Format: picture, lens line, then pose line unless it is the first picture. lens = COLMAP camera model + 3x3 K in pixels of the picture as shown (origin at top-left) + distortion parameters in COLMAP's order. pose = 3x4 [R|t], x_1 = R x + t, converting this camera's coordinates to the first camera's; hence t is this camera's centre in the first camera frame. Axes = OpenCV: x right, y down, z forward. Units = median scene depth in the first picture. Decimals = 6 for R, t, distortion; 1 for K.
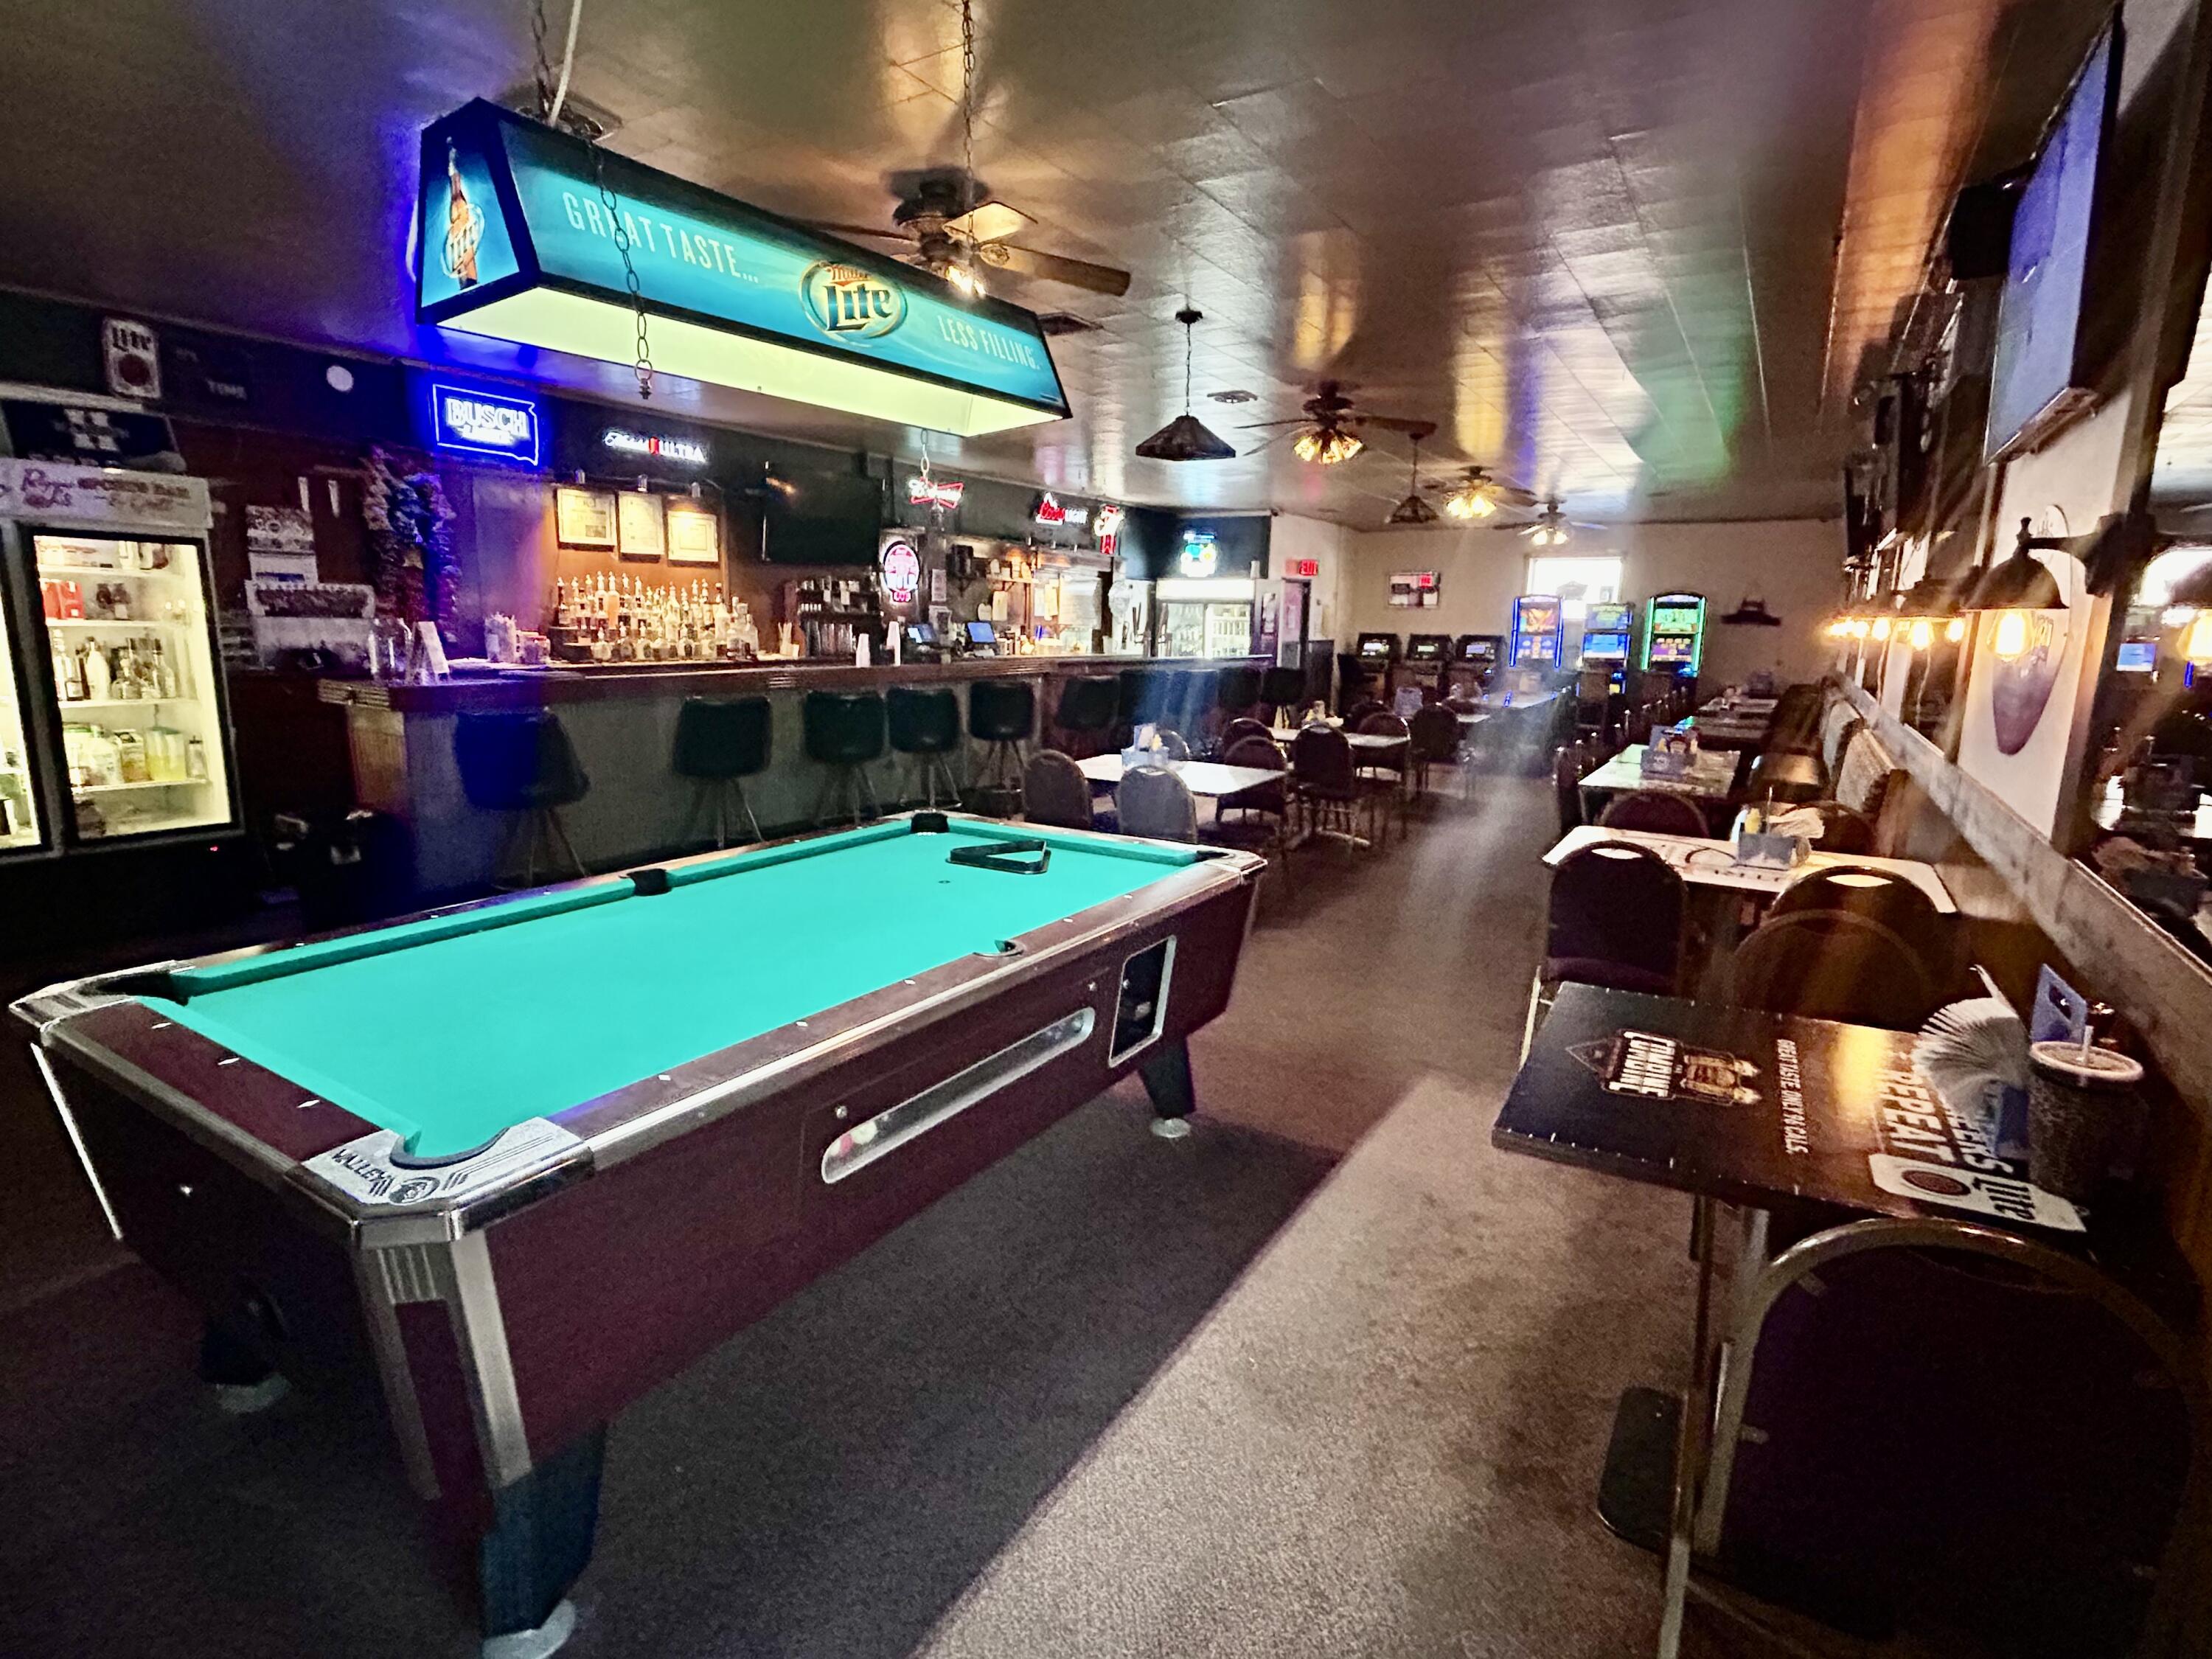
lens RADIAL K [[1080.4, 0, 1105.1], [0, 1080.4, 827.2], [0, 0, 1]] dist [-0.006117, 0.003866]
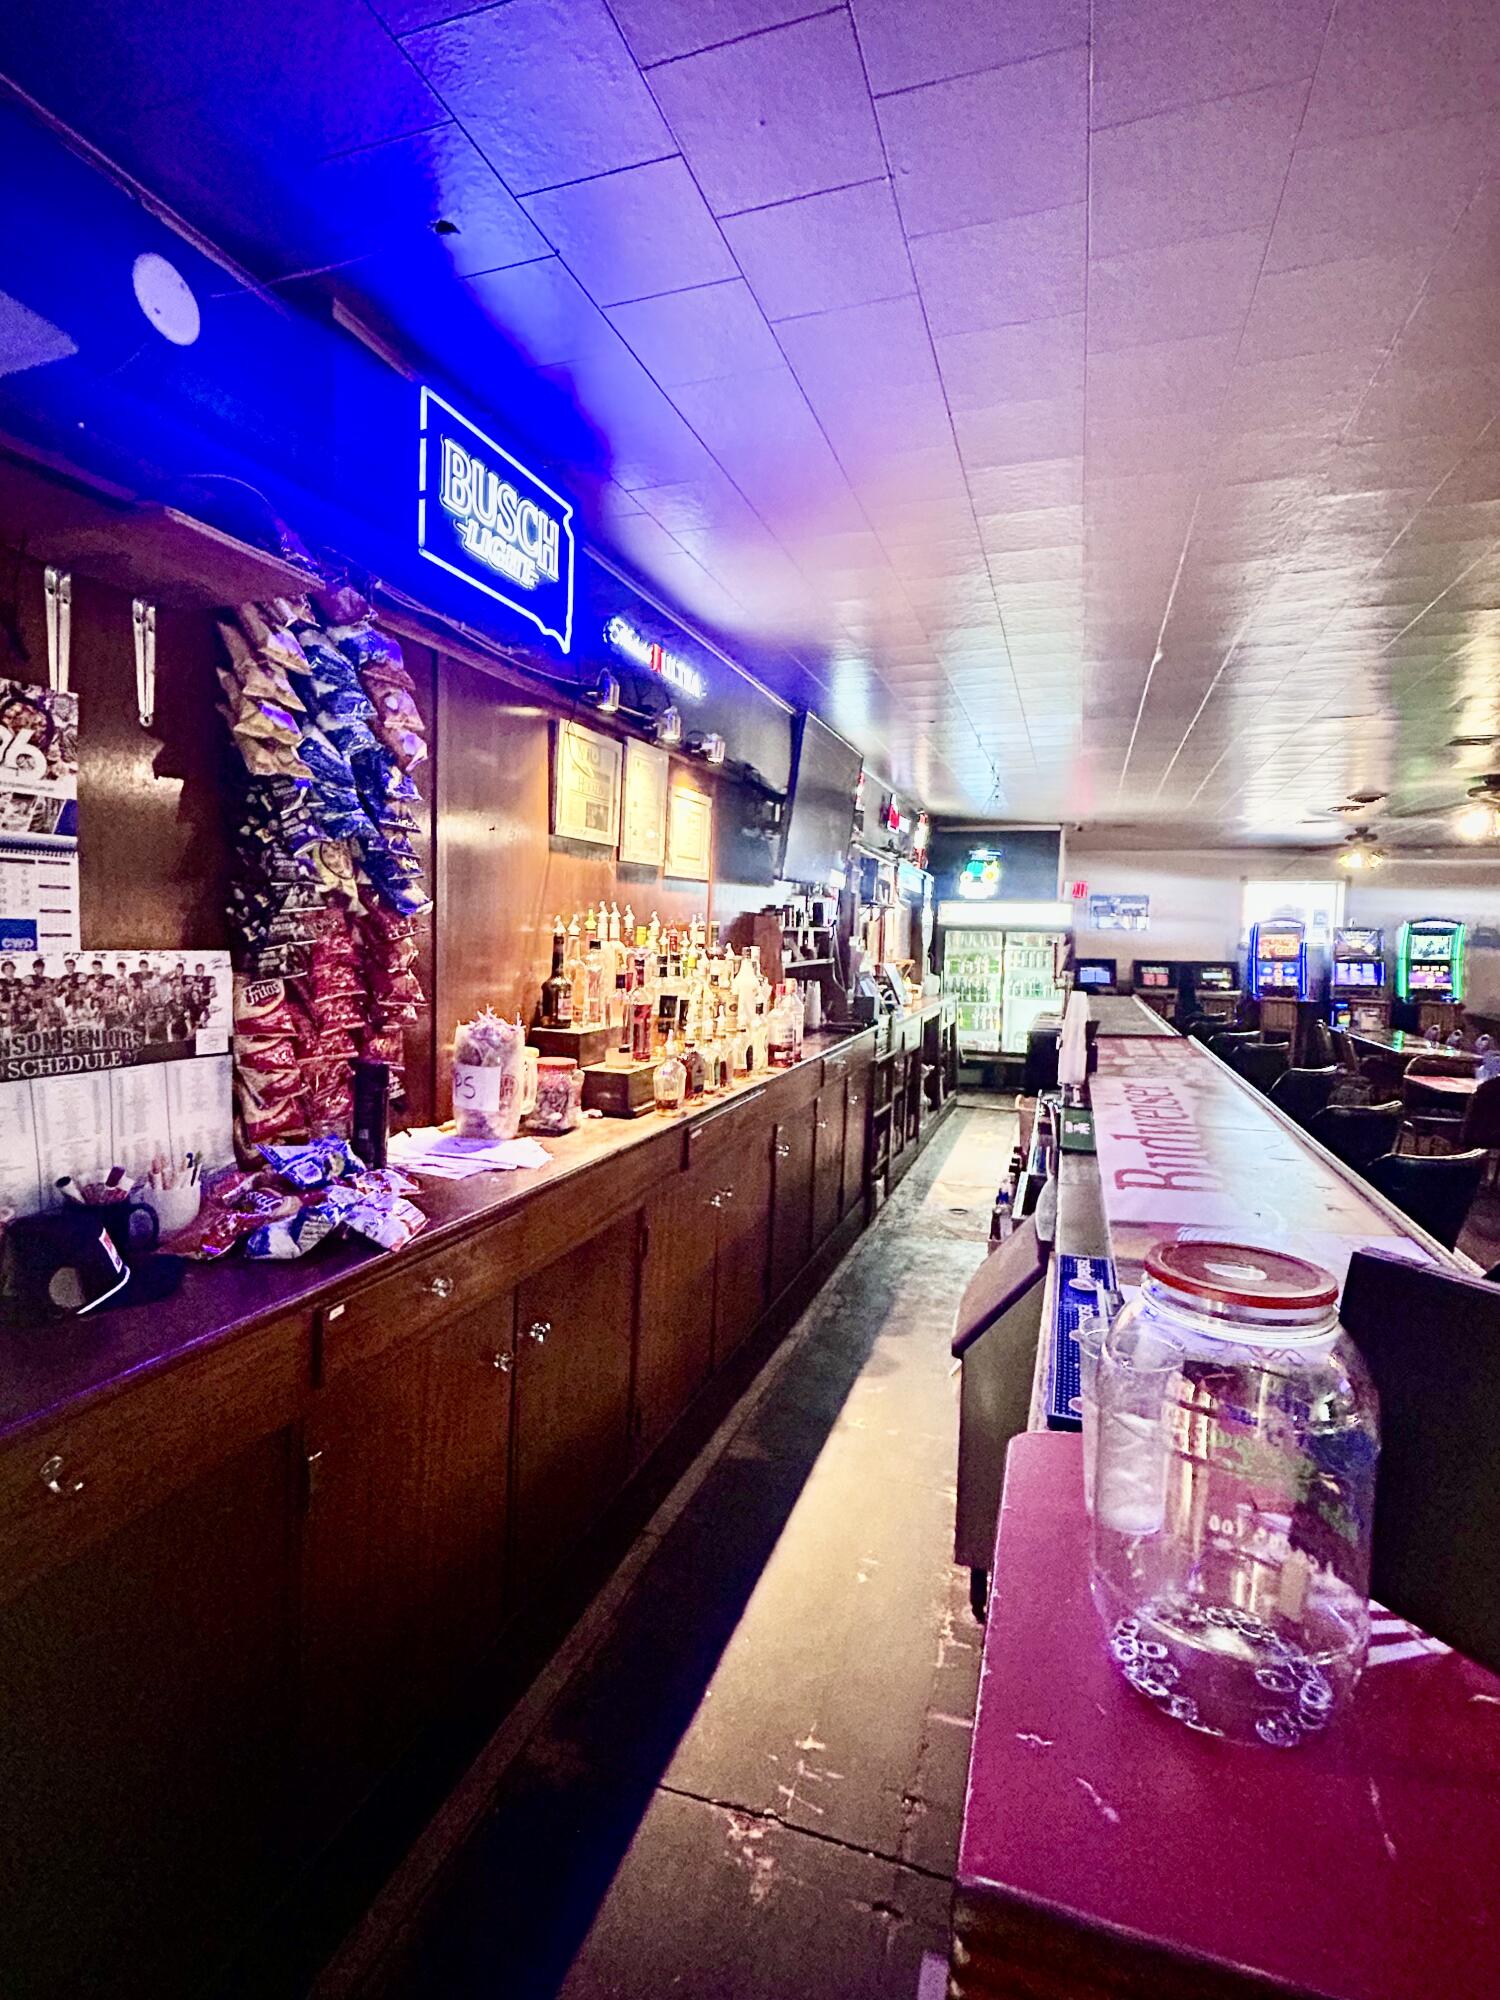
lens RADIAL K [[976.8, 0, 749.1], [0, 976.8, 997.5], [0, 0, 1]] dist [-0.006117, 0.003866]
pose [[0.971063, -0.018031, 0.238143, -0.503499], [0.046059, 0.992565, -0.112663, -0.144209], [-0.234341, 0.120372, 0.964673, 0.580730]]
